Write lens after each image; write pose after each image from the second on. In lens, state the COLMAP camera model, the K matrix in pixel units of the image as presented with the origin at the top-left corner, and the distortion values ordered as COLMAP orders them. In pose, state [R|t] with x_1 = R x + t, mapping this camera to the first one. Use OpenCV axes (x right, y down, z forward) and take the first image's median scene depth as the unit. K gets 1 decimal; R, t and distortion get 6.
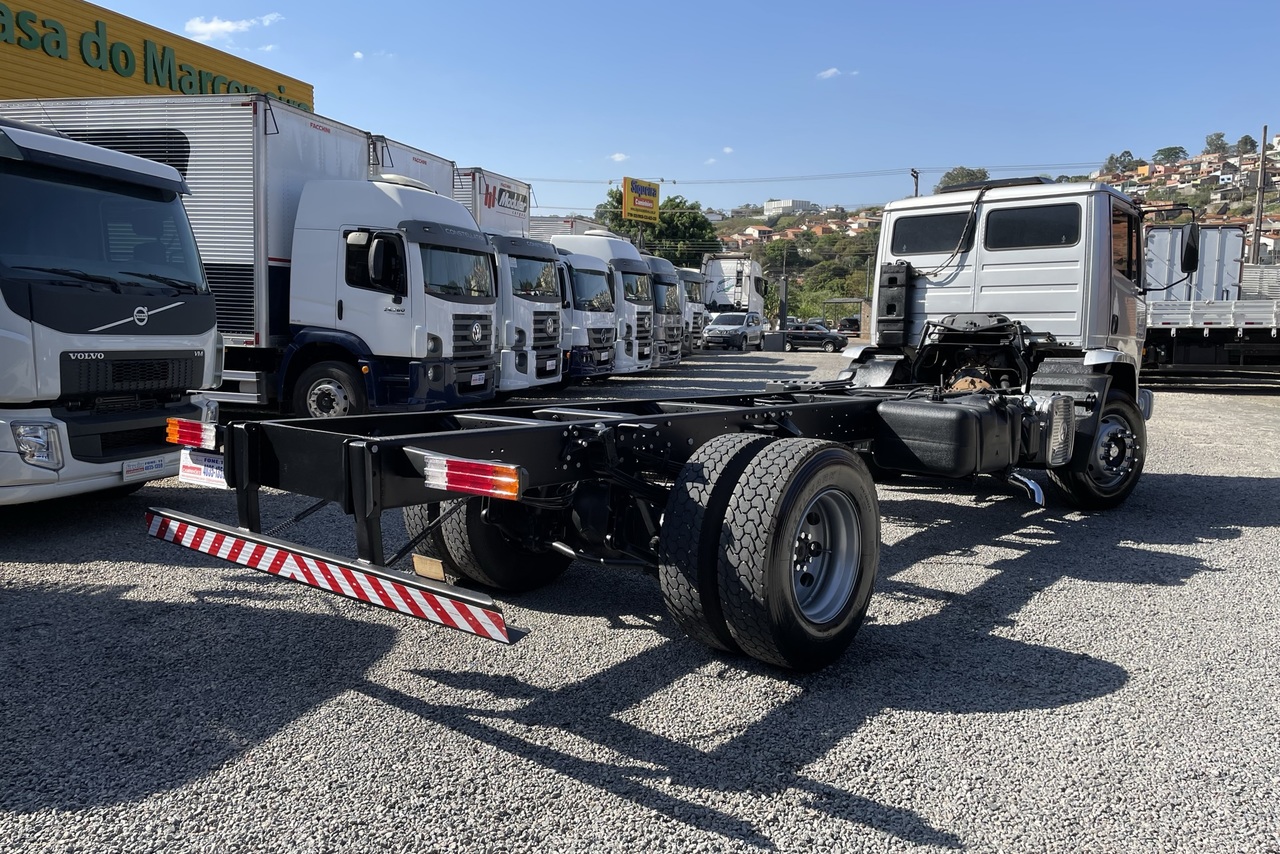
lens RADIAL K [[942.4, 0, 633.5], [0, 942.4, 402.0], [0, 0, 1]] dist [0.082928, -0.105148]
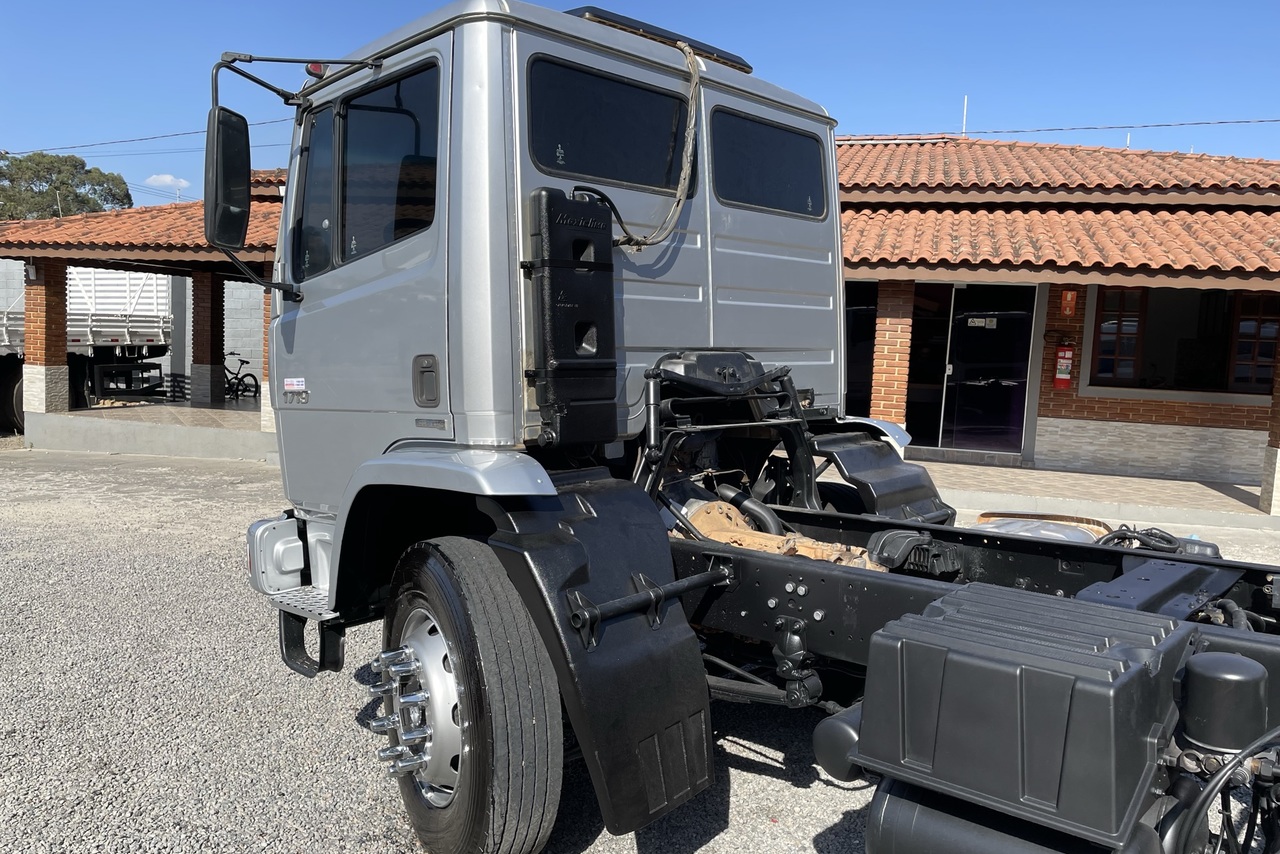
lens RADIAL K [[941.0, 0, 640.0], [0, 941.0, 427.0], [0, 0, 1]] dist [0.078348, 0.001393]
pose [[0.074482, -0.091484, 0.993017, -0.041770], [0.068096, 0.993925, 0.086460, -0.068379], [-0.994895, 0.061181, 0.080260, 0.701400]]
